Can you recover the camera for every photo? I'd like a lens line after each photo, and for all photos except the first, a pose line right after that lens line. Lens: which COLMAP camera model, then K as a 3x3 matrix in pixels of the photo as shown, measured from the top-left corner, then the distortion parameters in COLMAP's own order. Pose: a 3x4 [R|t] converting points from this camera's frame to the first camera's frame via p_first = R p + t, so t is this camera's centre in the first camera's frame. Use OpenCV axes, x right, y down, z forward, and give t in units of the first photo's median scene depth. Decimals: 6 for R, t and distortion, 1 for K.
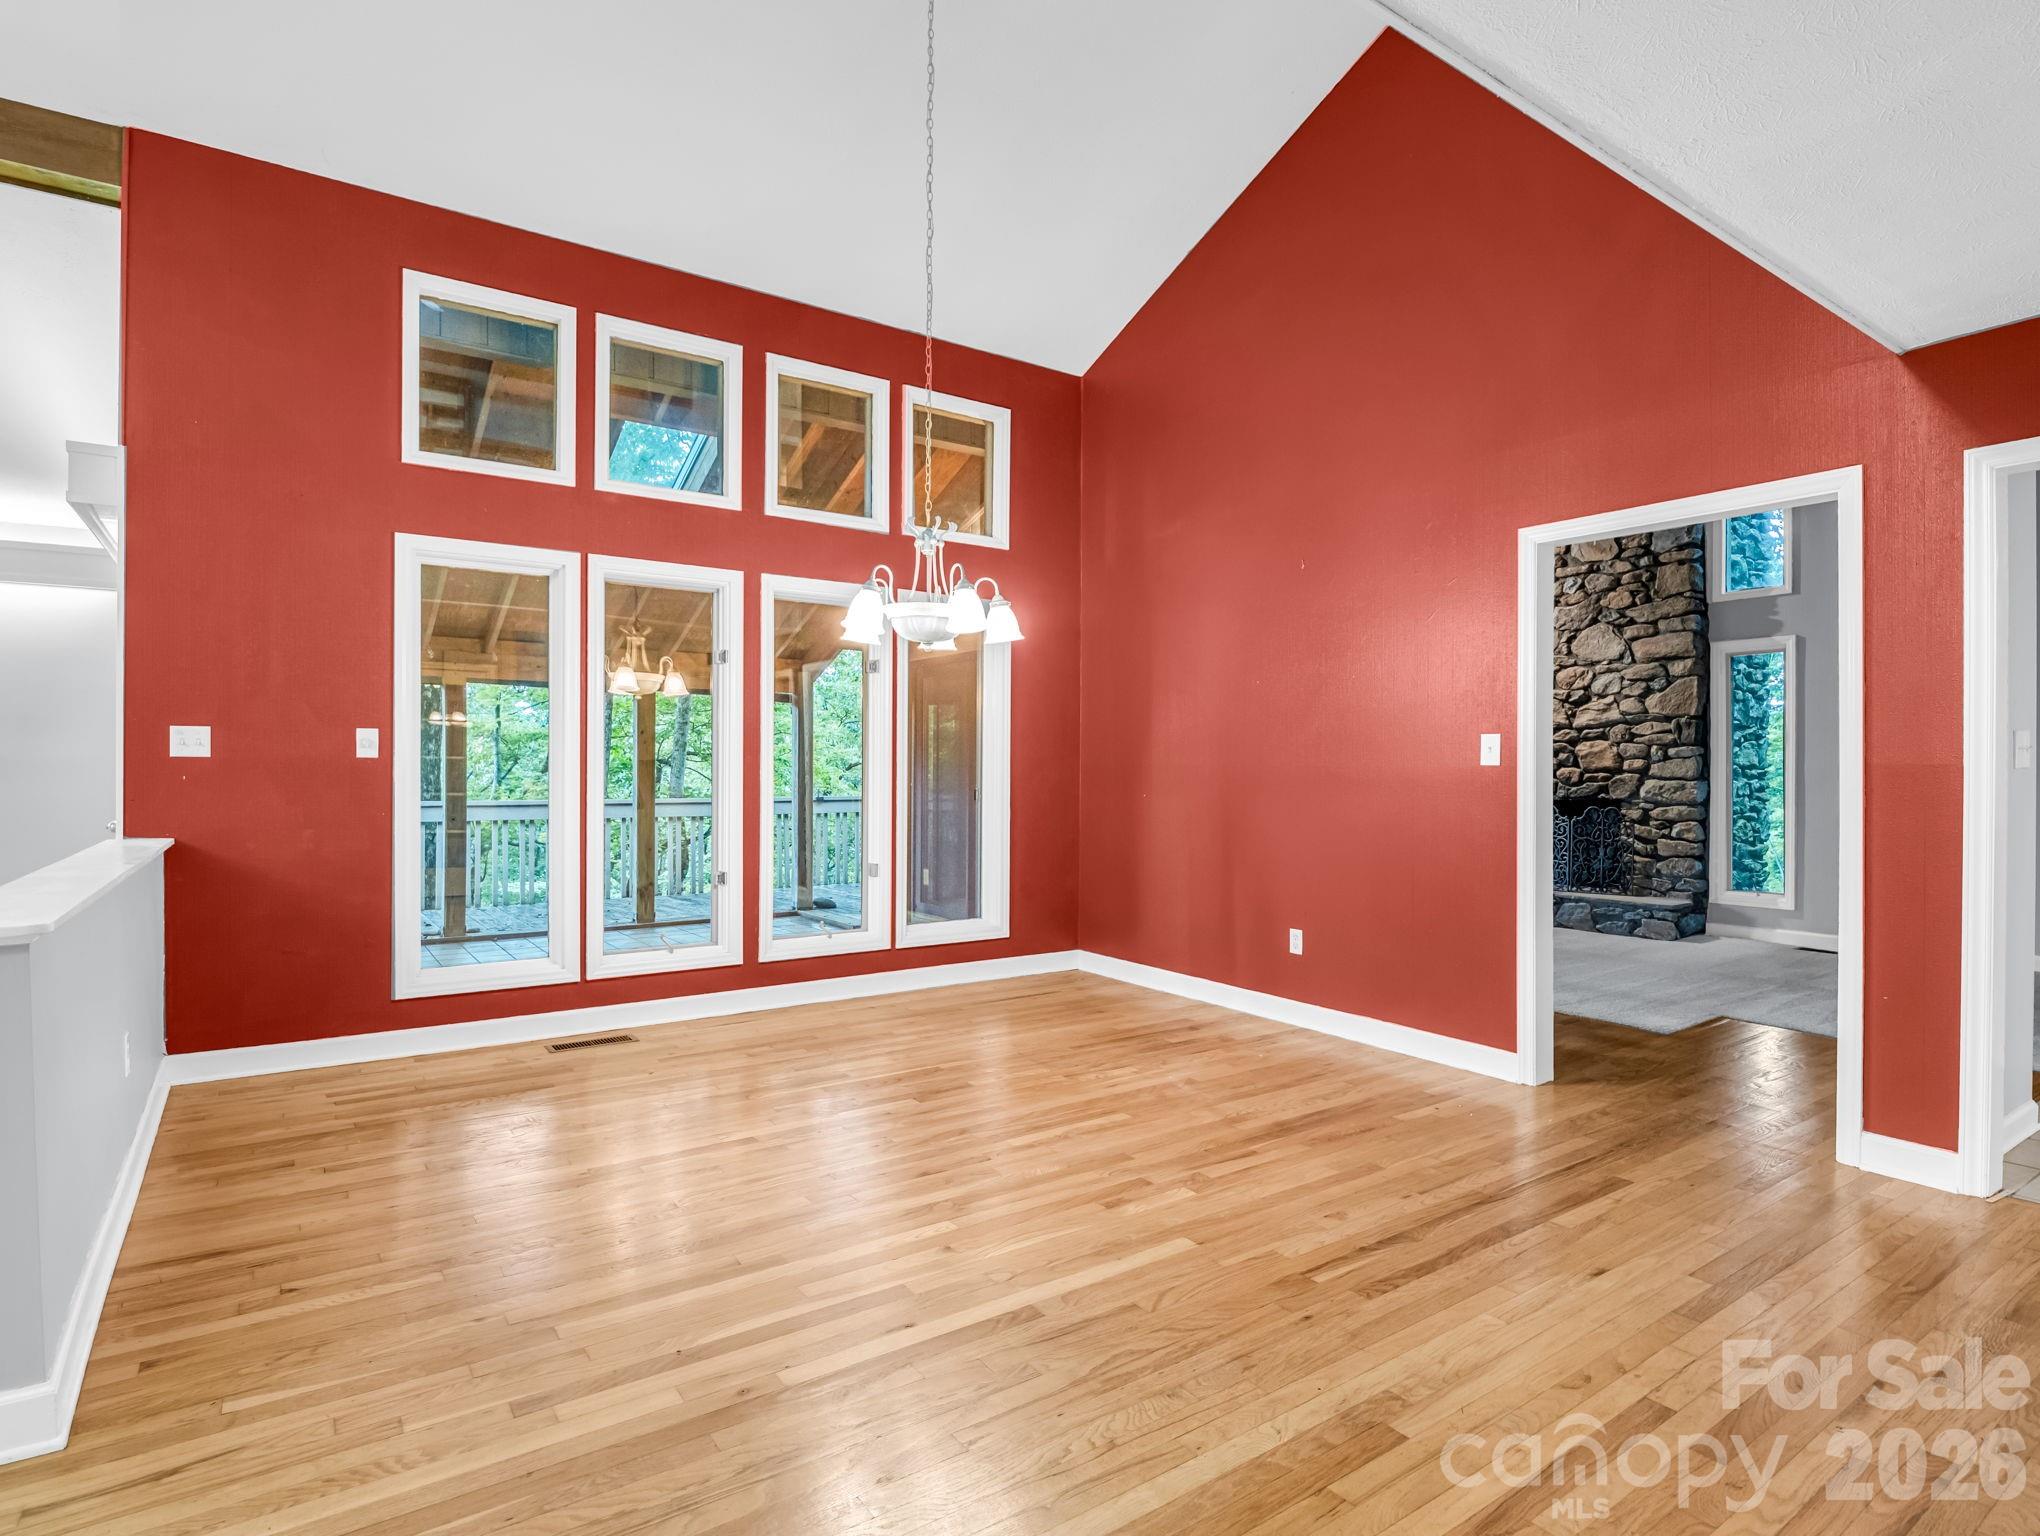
lens RADIAL K [[1018.0, 0, 1017.9], [0, 1018.0, 780.8], [0, 0, 1]] dist [-0.014286, -0.000086]
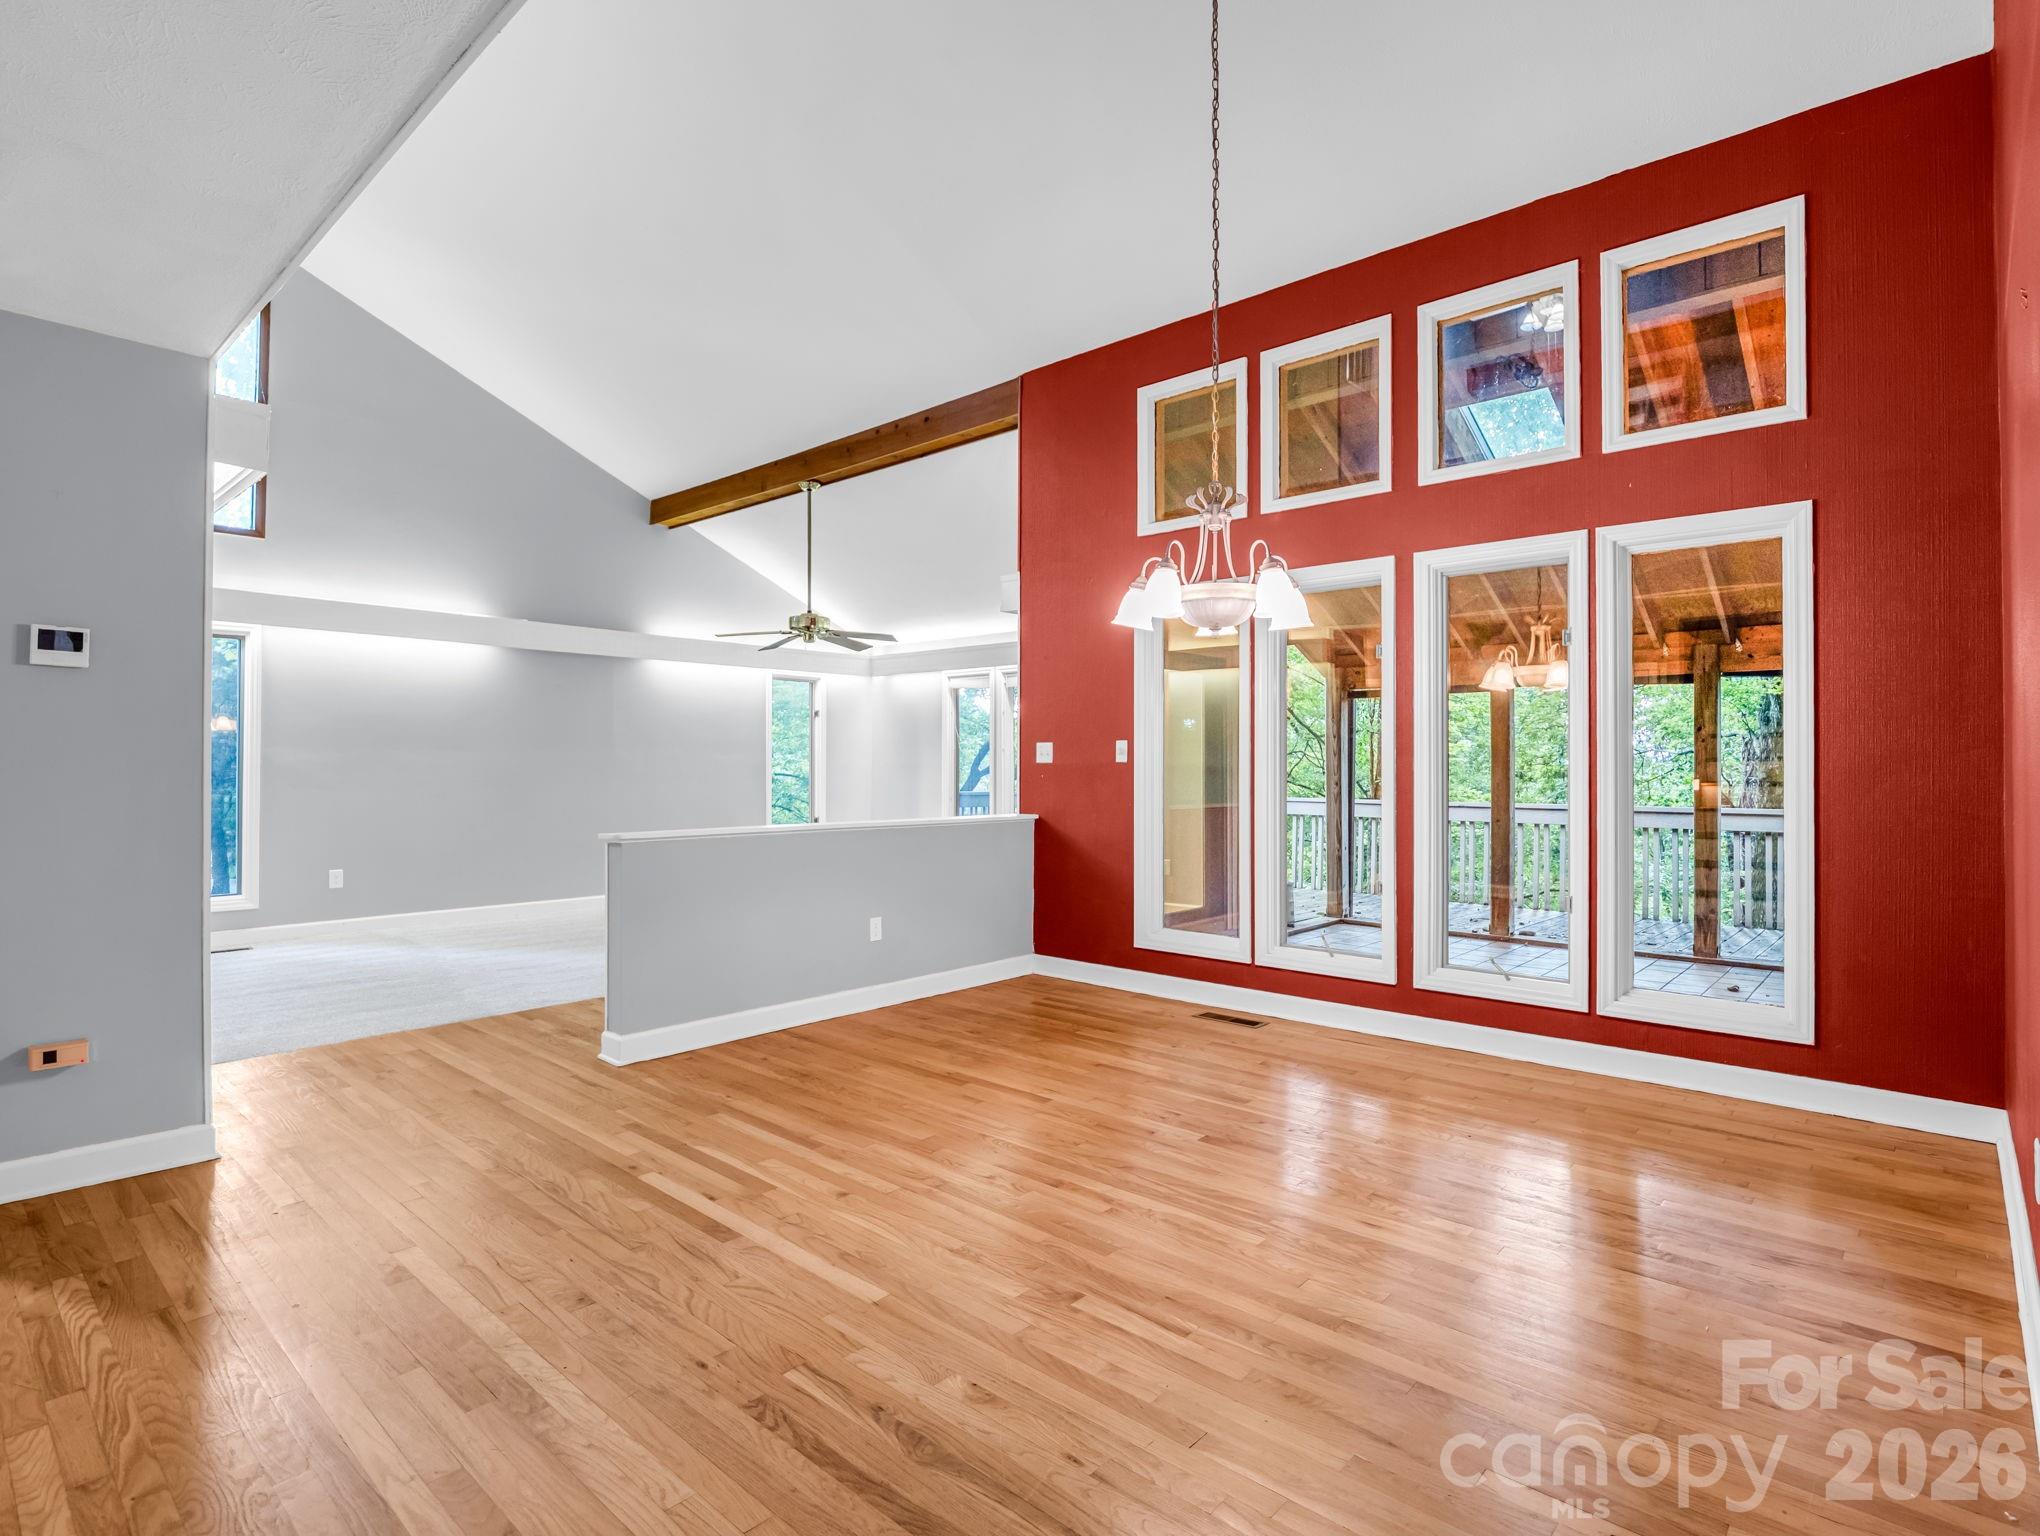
lens RADIAL K [[1024.4, 0, 1015.2], [0, 1024.4, 753.8], [0, 0, 1]] dist [-0.002491, -0.001476]
pose [[0.259295, -0.017097, -0.965647, 0.659393], [-0.011701, 0.999714, -0.020842, -0.003955], [0.965727, 0.016703, 0.259021, 0.534443]]
